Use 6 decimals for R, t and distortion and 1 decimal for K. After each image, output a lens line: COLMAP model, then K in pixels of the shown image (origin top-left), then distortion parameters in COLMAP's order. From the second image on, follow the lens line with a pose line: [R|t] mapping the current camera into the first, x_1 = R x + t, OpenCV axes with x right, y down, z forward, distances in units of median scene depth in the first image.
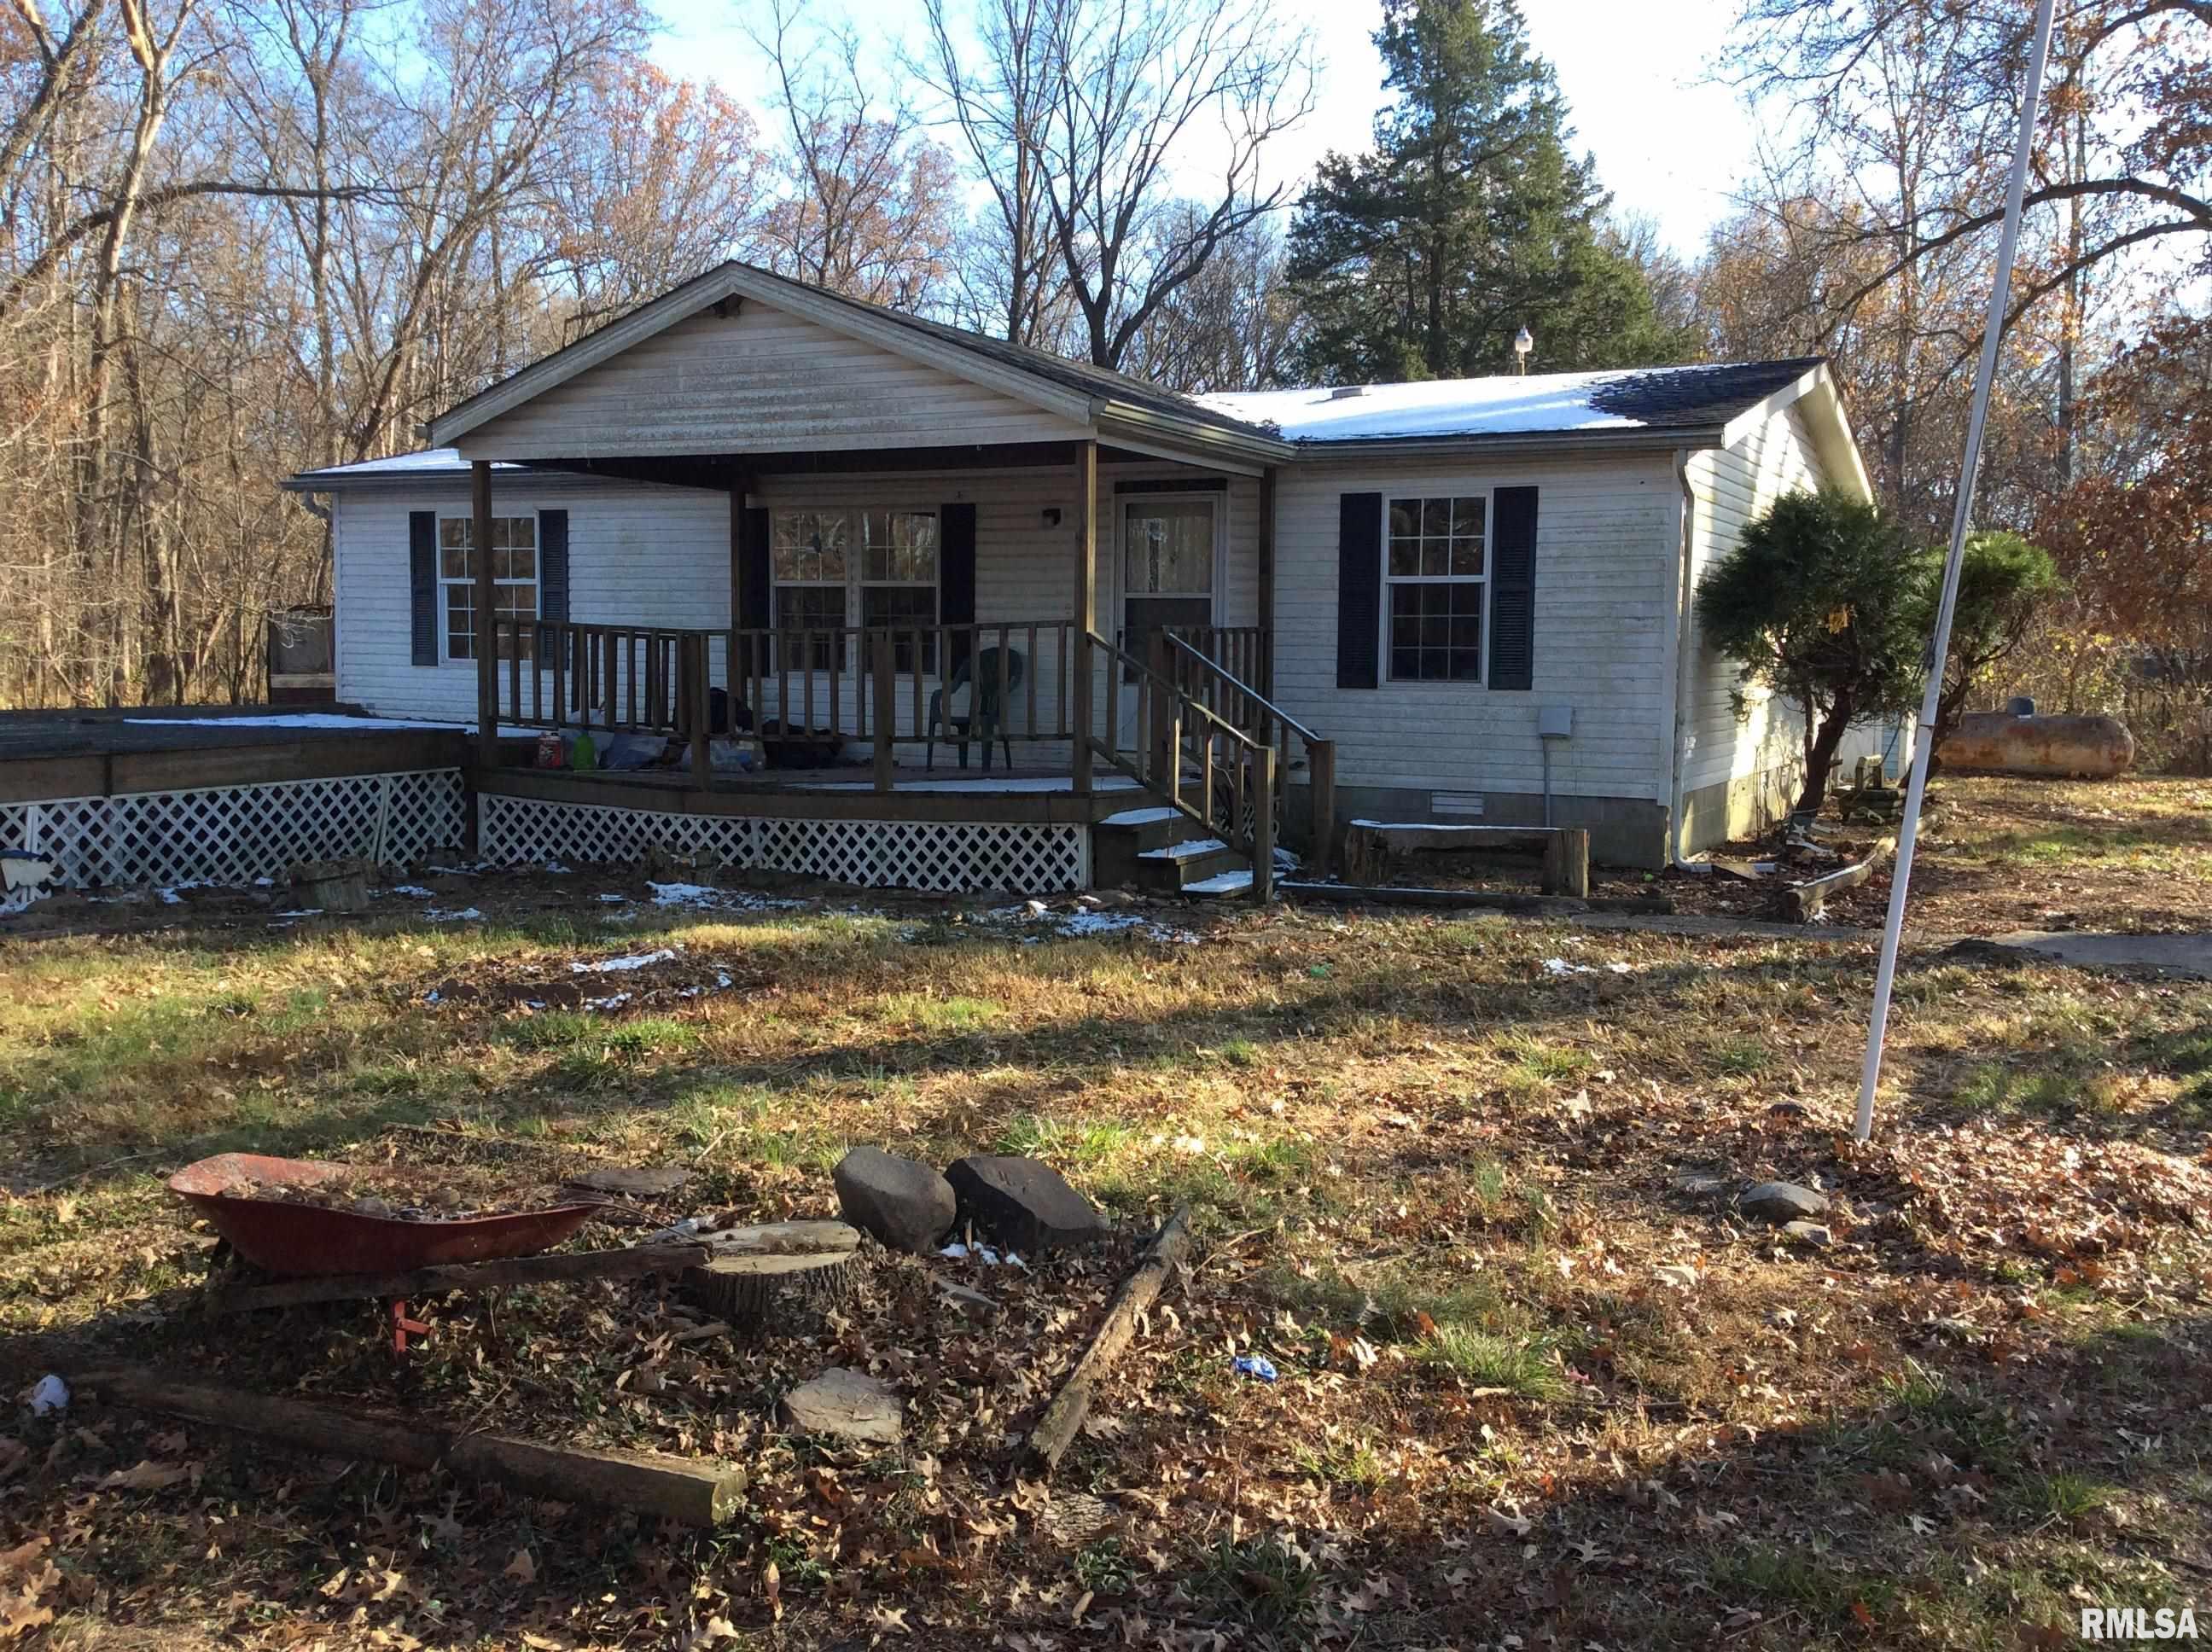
lens RADIAL K [[2037.3, 0, 1147.9], [0, 2037.3, 838.2], [0, 0, 1]] dist [0.092939, -0.150165]
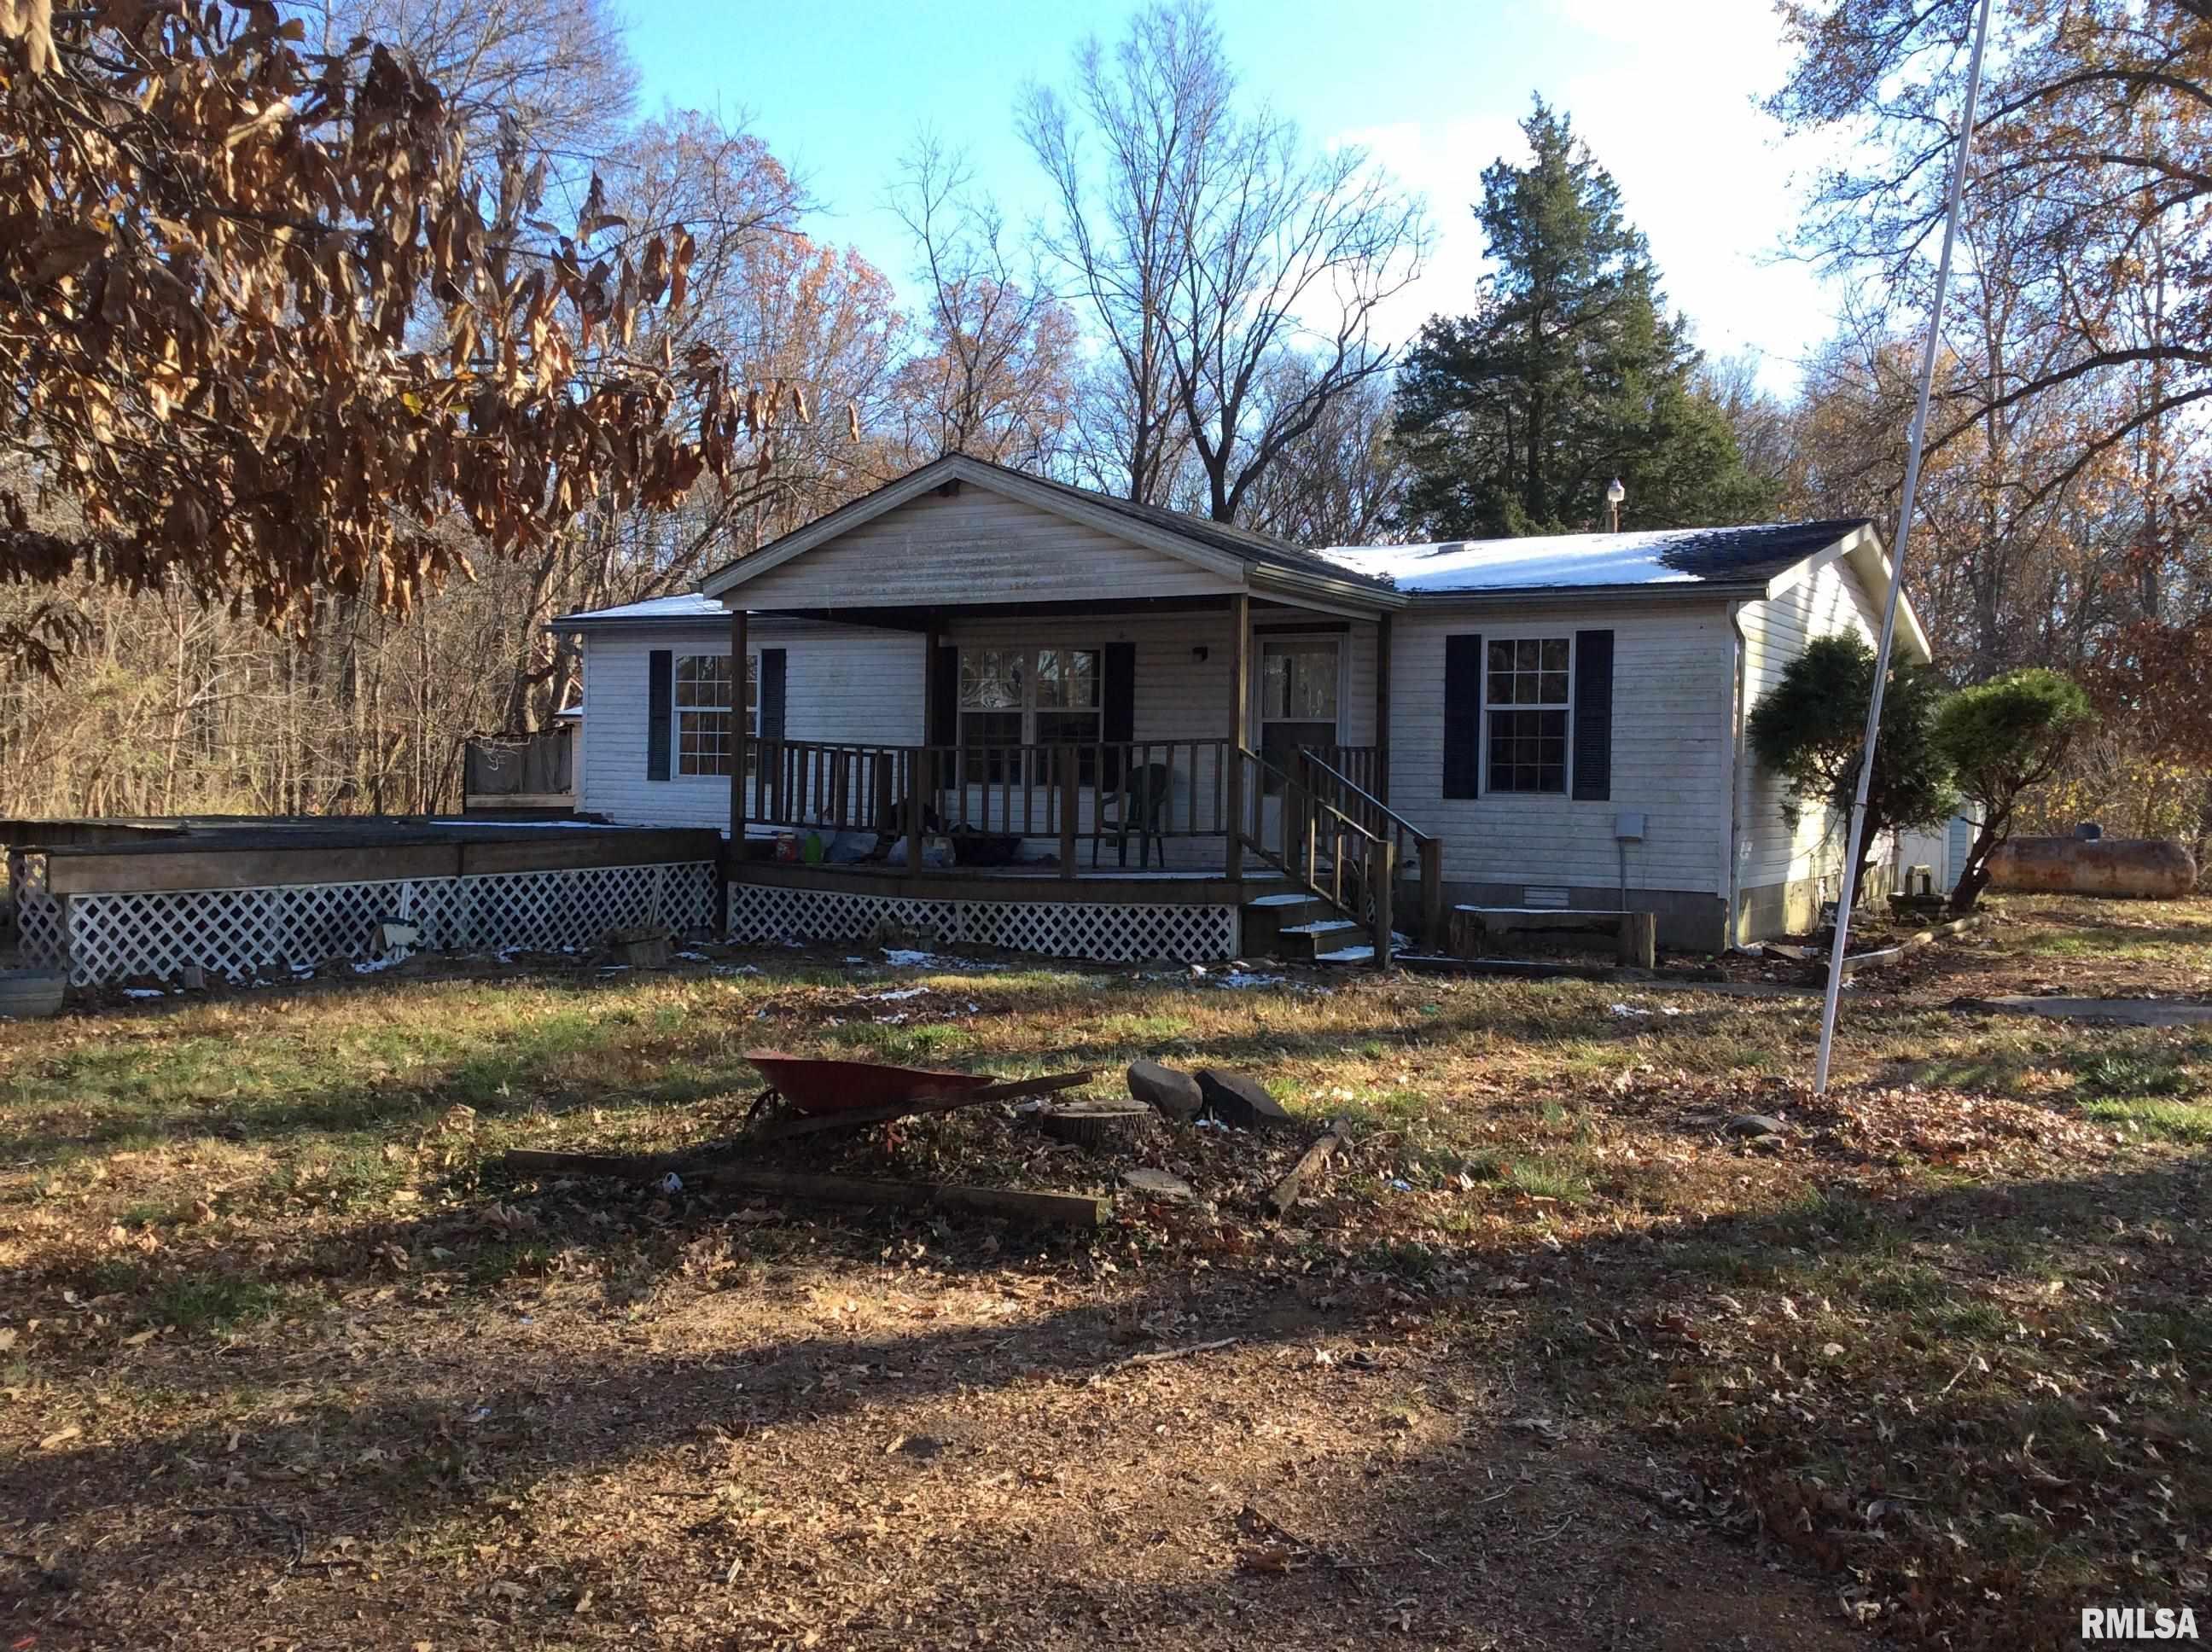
lens RADIAL K [[2037.3, 0, 1147.9], [0, 2037.3, 838.2], [0, 0, 1]] dist [0.092939, -0.150165]
pose [[0.998740, 0.006030, -0.049821, -0.019774], [-0.009234, 0.997886, -0.064325, 0.027956], [0.049328, 0.064704, 0.996685, -0.191278]]
